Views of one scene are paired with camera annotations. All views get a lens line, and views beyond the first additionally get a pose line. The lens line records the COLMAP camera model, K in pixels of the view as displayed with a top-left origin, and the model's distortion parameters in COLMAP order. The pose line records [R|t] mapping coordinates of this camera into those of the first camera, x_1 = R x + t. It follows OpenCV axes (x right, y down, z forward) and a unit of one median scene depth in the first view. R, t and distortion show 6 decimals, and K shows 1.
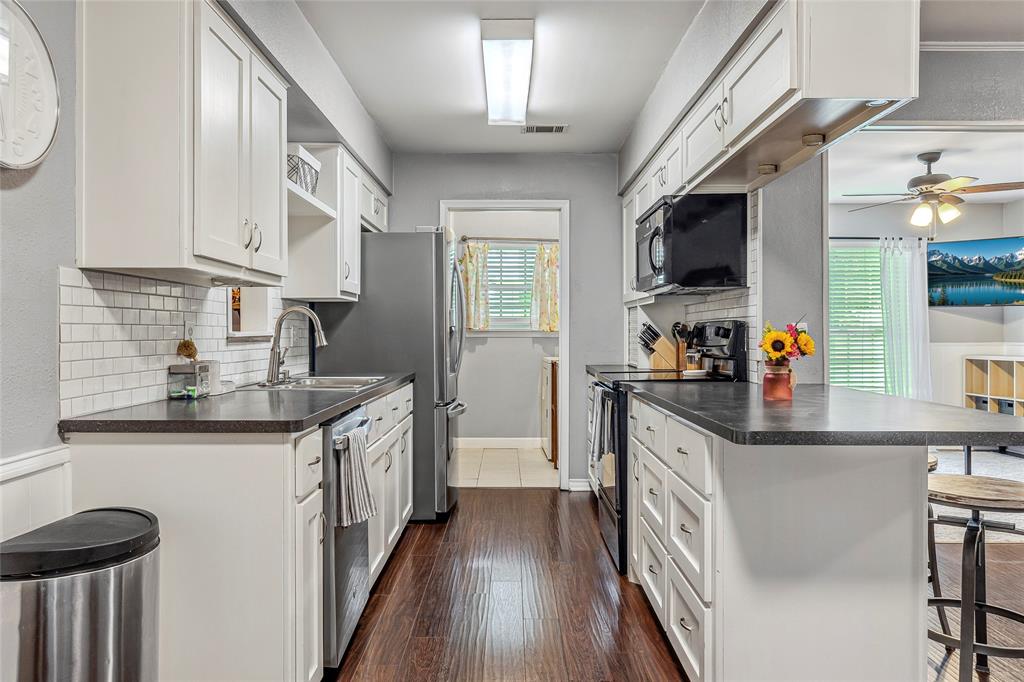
lens RADIAL K [[723.2, 0, 512.0], [0, 723.2, 341.0], [0, 0, 1]] dist [0.003436, 0.001782]
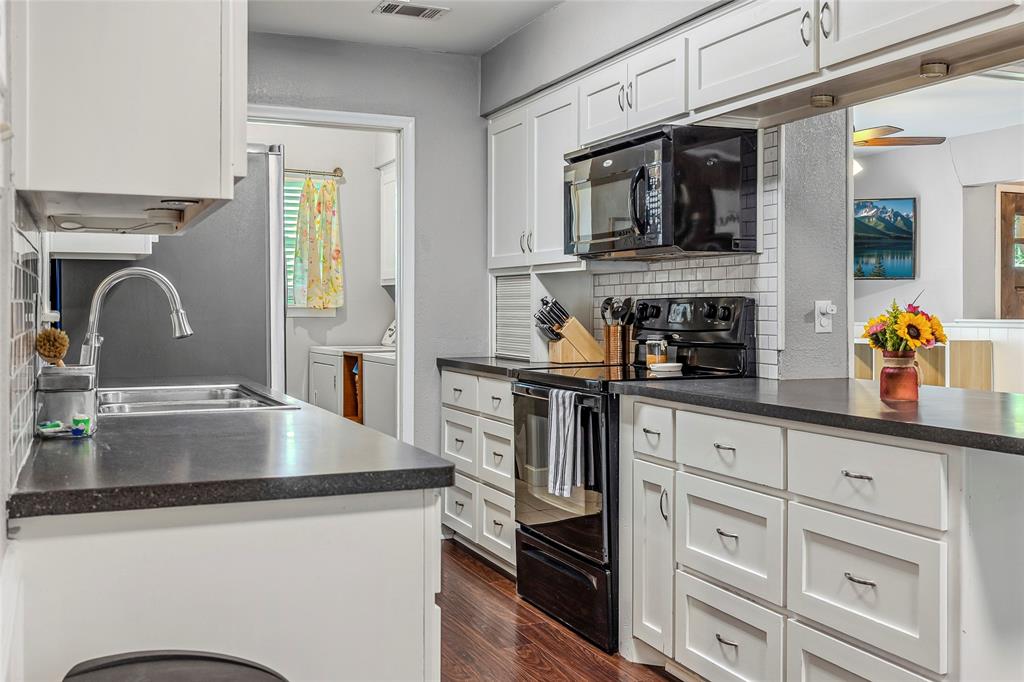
lens RADIAL K [[1009.6, 0, 512.0], [0, 1009.6, 319.4], [0, 0, 1]] dist [0.007185, 0.004444]
pose [[0.918273, -0.001498, 0.395945, -0.276730], [0.001699, 0.999999, -0.000158, -0.004385], [-0.395944, 0.000818, 0.918274, 0.108762]]
